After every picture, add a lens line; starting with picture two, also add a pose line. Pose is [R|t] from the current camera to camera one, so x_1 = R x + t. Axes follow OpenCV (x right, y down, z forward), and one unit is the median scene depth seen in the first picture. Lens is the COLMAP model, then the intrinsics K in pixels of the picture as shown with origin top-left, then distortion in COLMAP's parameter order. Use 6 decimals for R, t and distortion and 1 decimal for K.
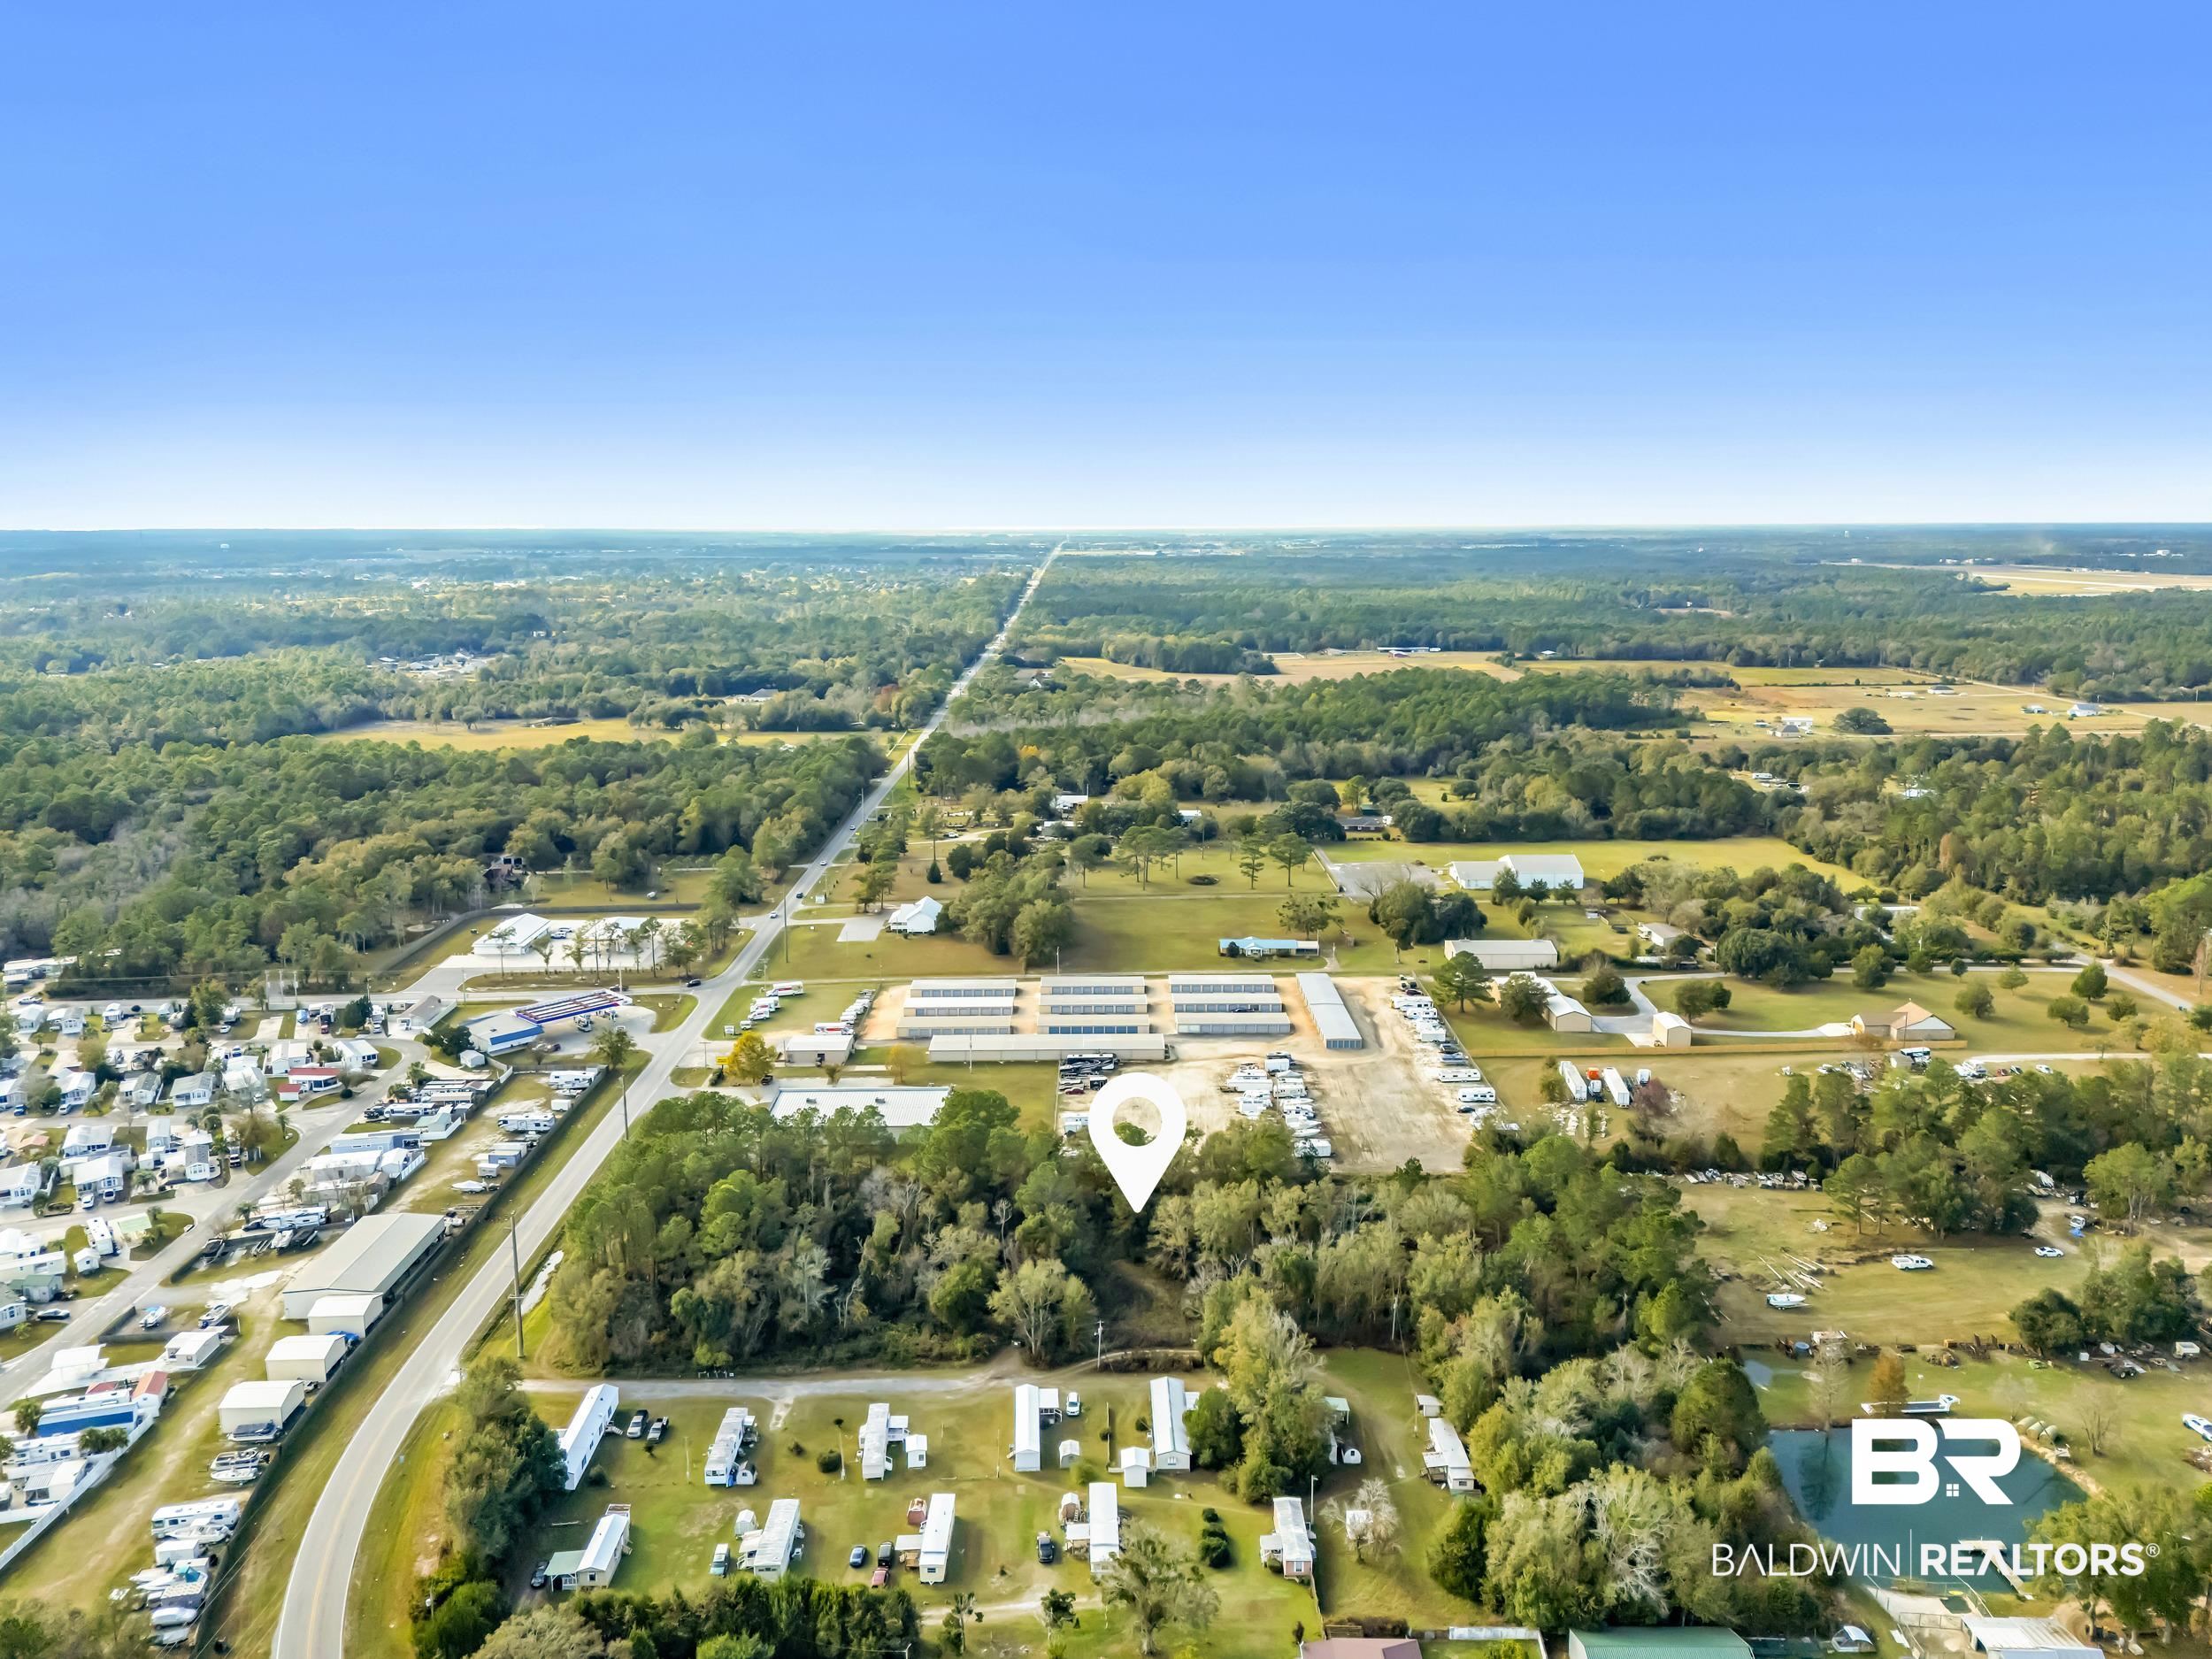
lens RADIAL K [[1649.9, 0, 1106.0], [0, 1649.9, 829.5], [0, 0, 1]] dist [0.095994, -0.104716]
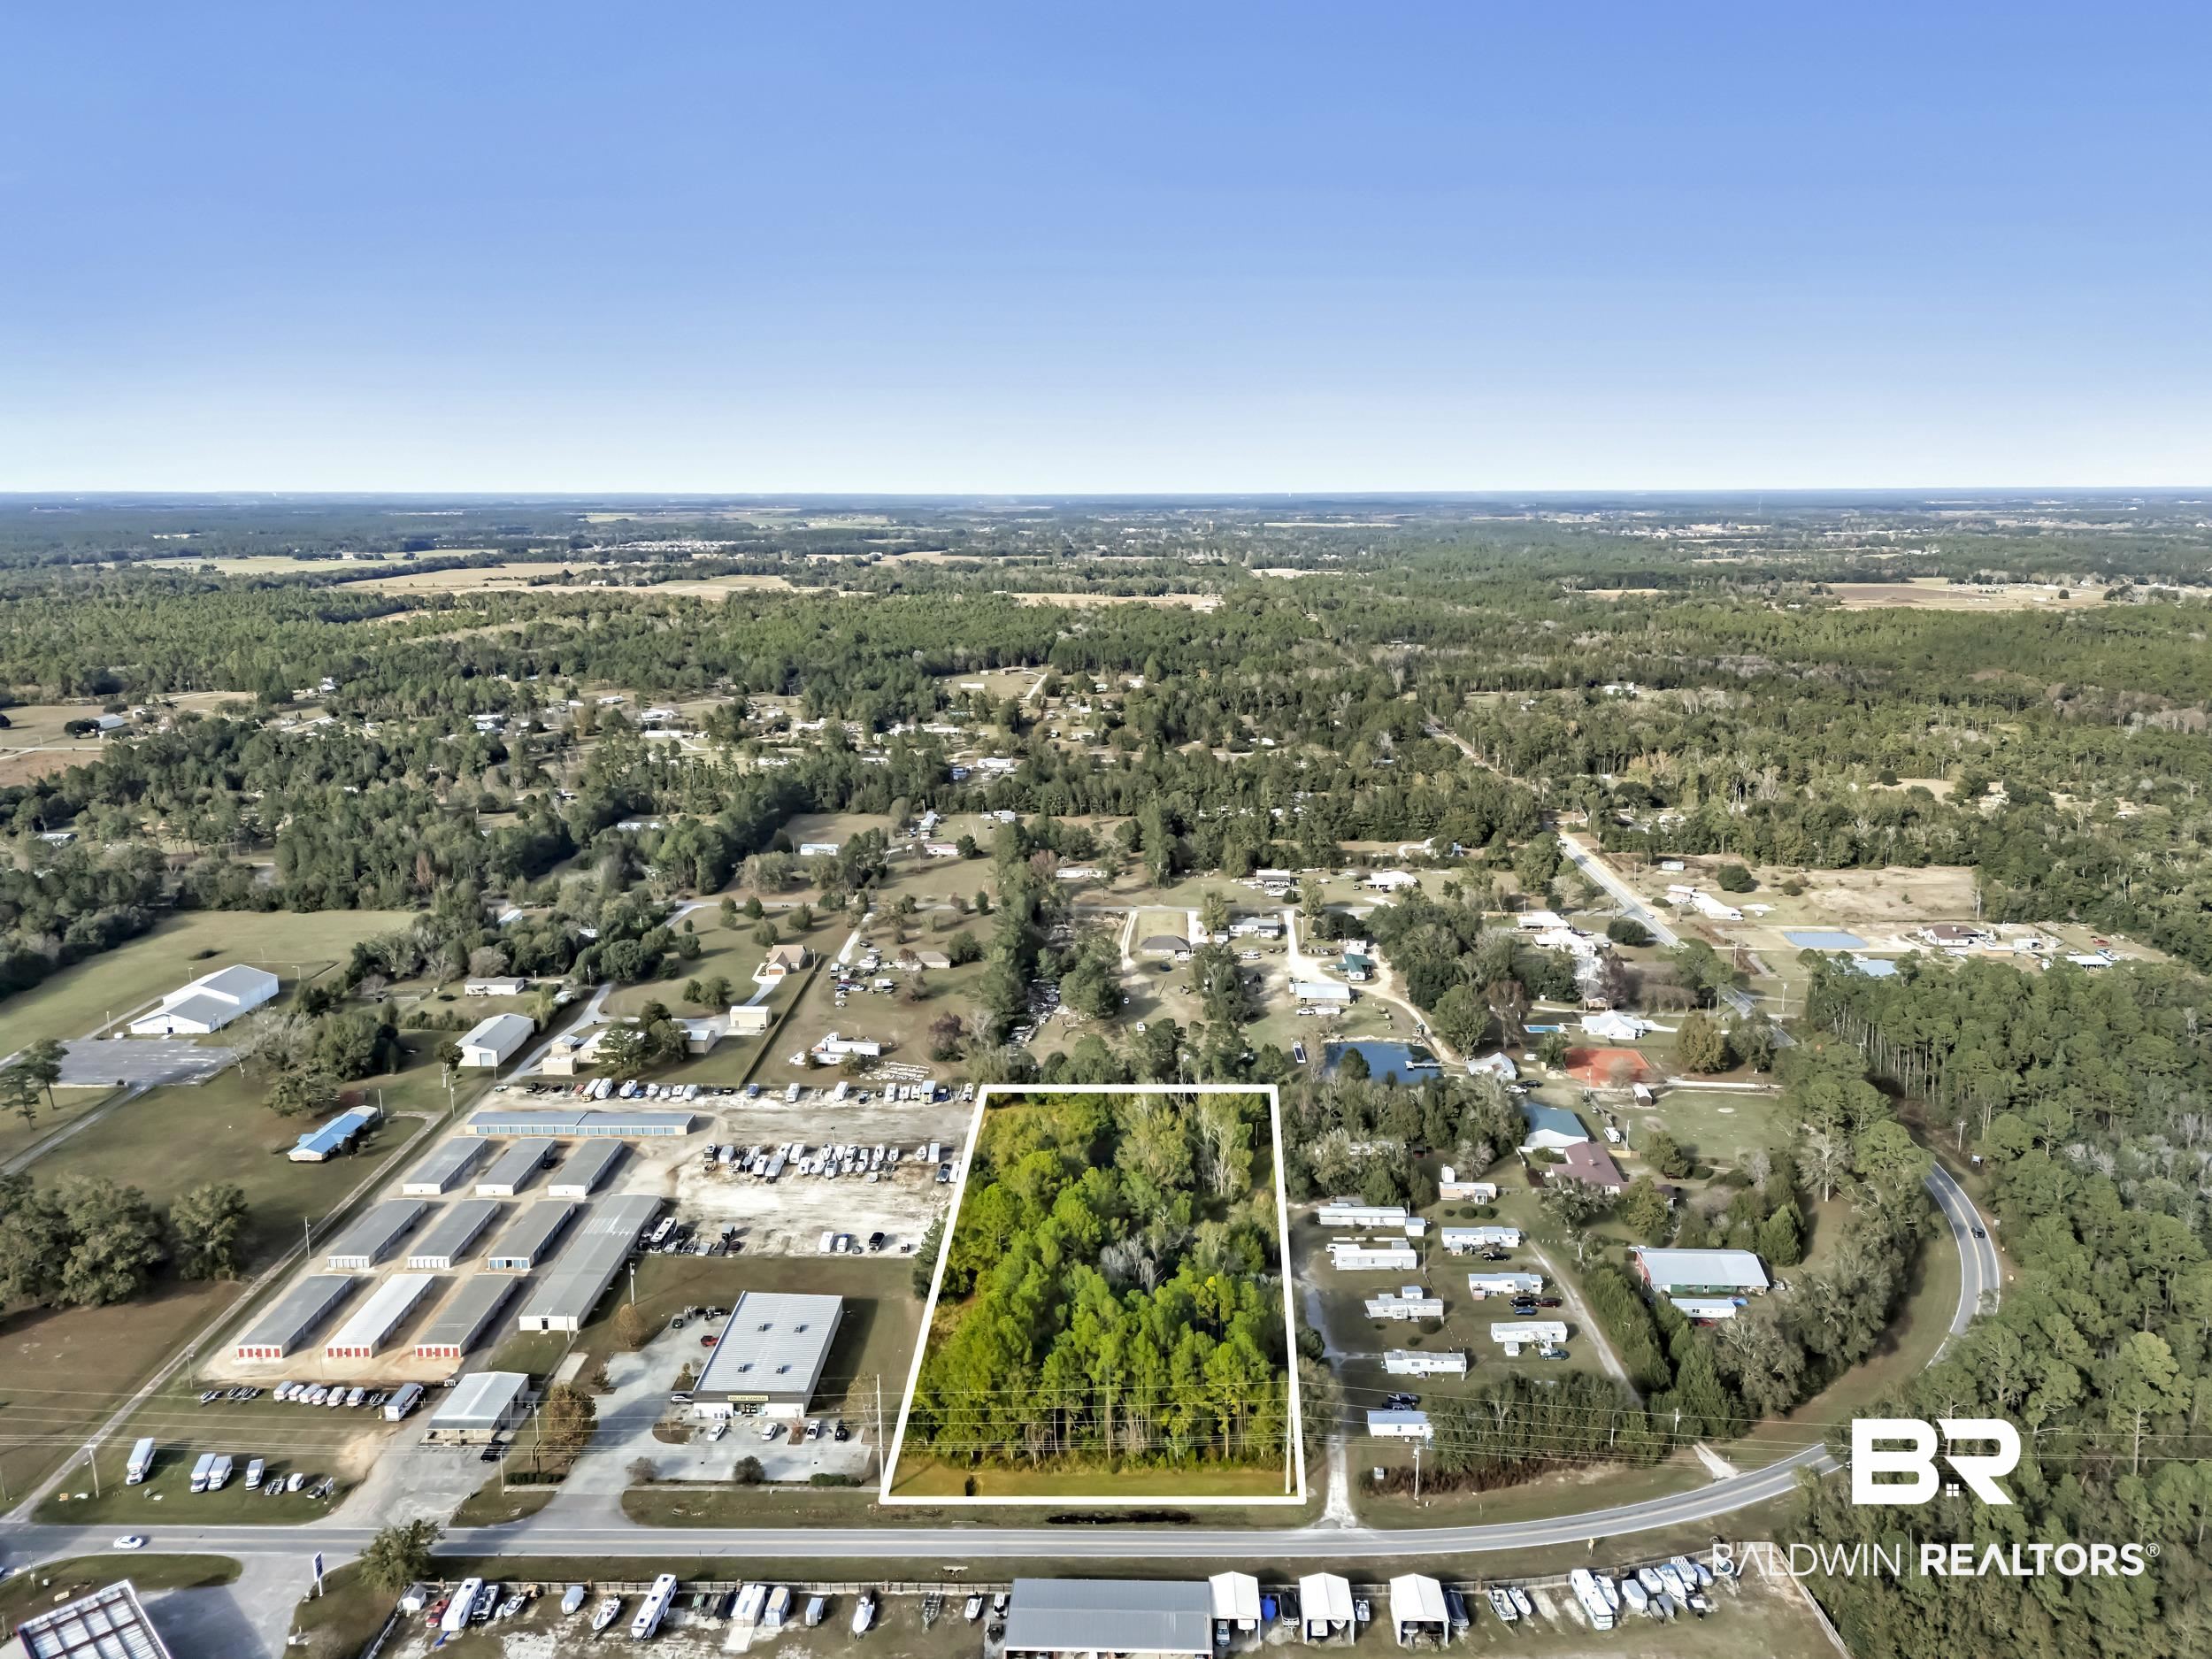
lens RADIAL K [[1649.9, 0, 1106.0], [0, 1649.9, 829.5], [0, 0, 1]] dist [0.095994, -0.104716]
pose [[0.028591, -0.206816, 0.977962, -0.821177], [0.188133, 0.961991, 0.197938, -0.206066], [-0.981727, 0.178327, 0.066414, 0.607631]]
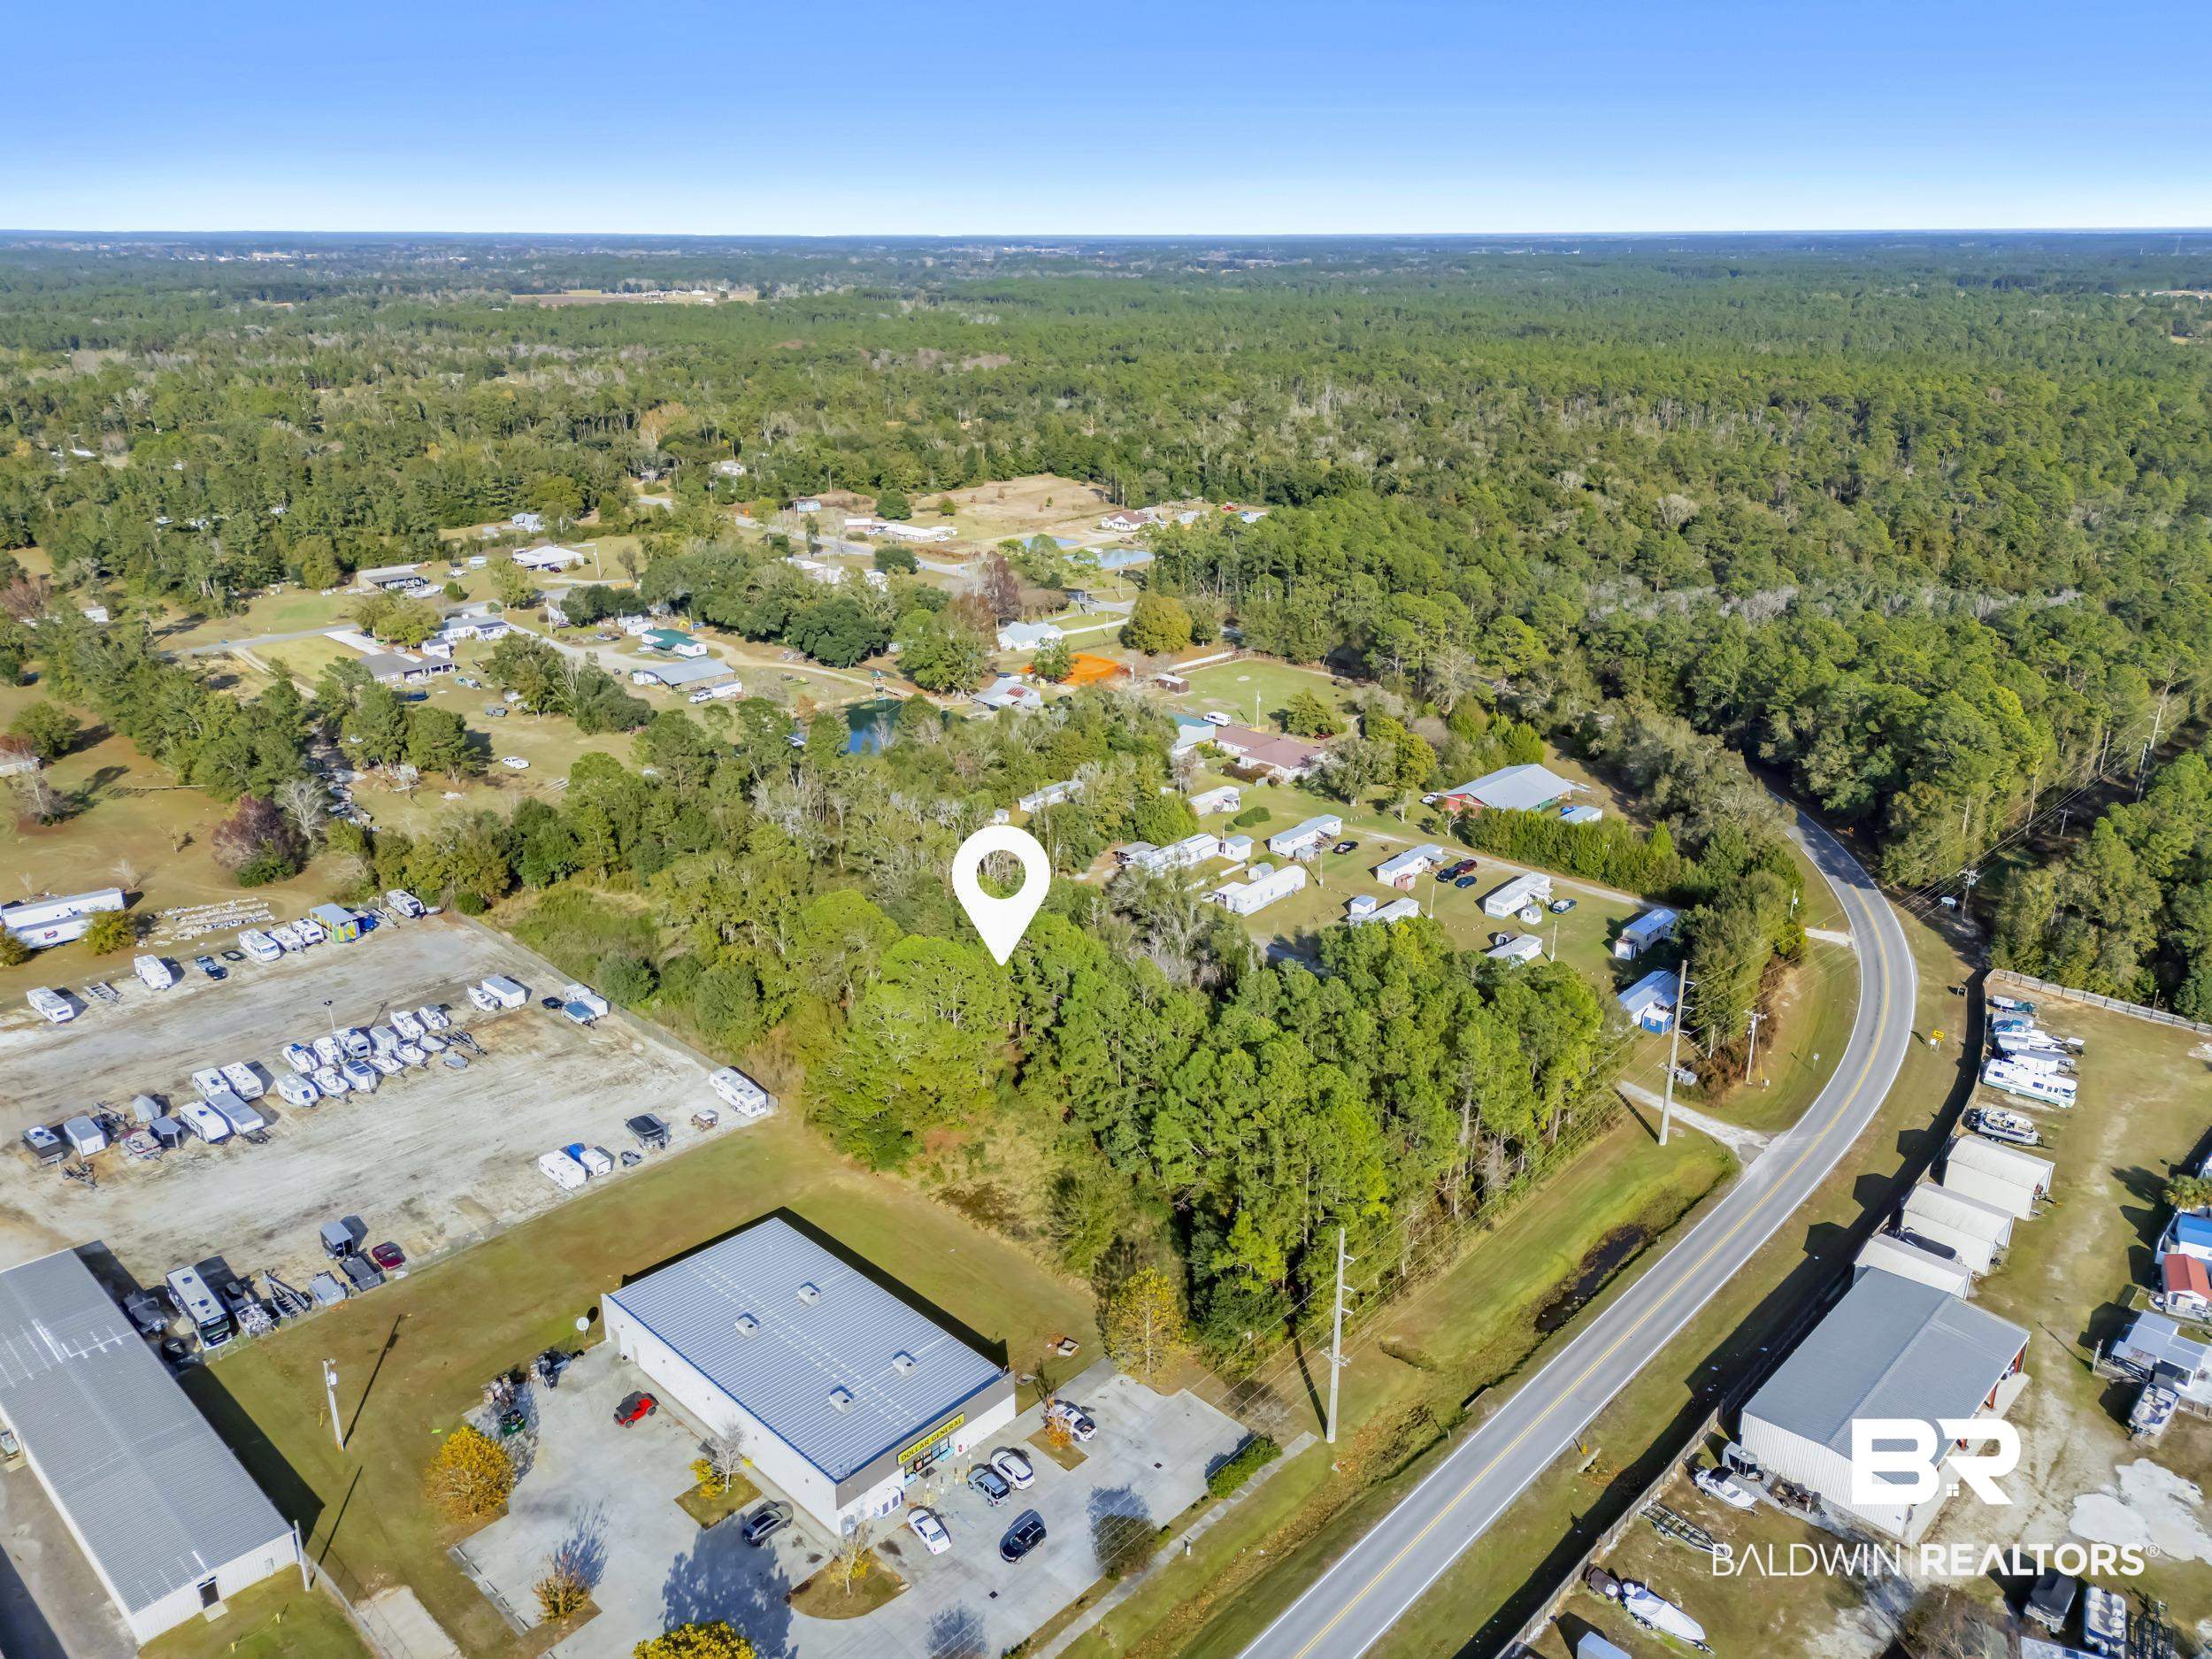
lens RADIAL K [[1637.8, 0, 1133.6], [0, 1637.8, 827.8], [0, 0, 1]] dist [0.113335, -0.091719]
pose [[-0.721197, -0.233426, 0.652218, -0.393879], [0.132273, 0.877791, 0.460420, -0.117399], [-0.679985, 0.418324, -0.602184, 0.975659]]
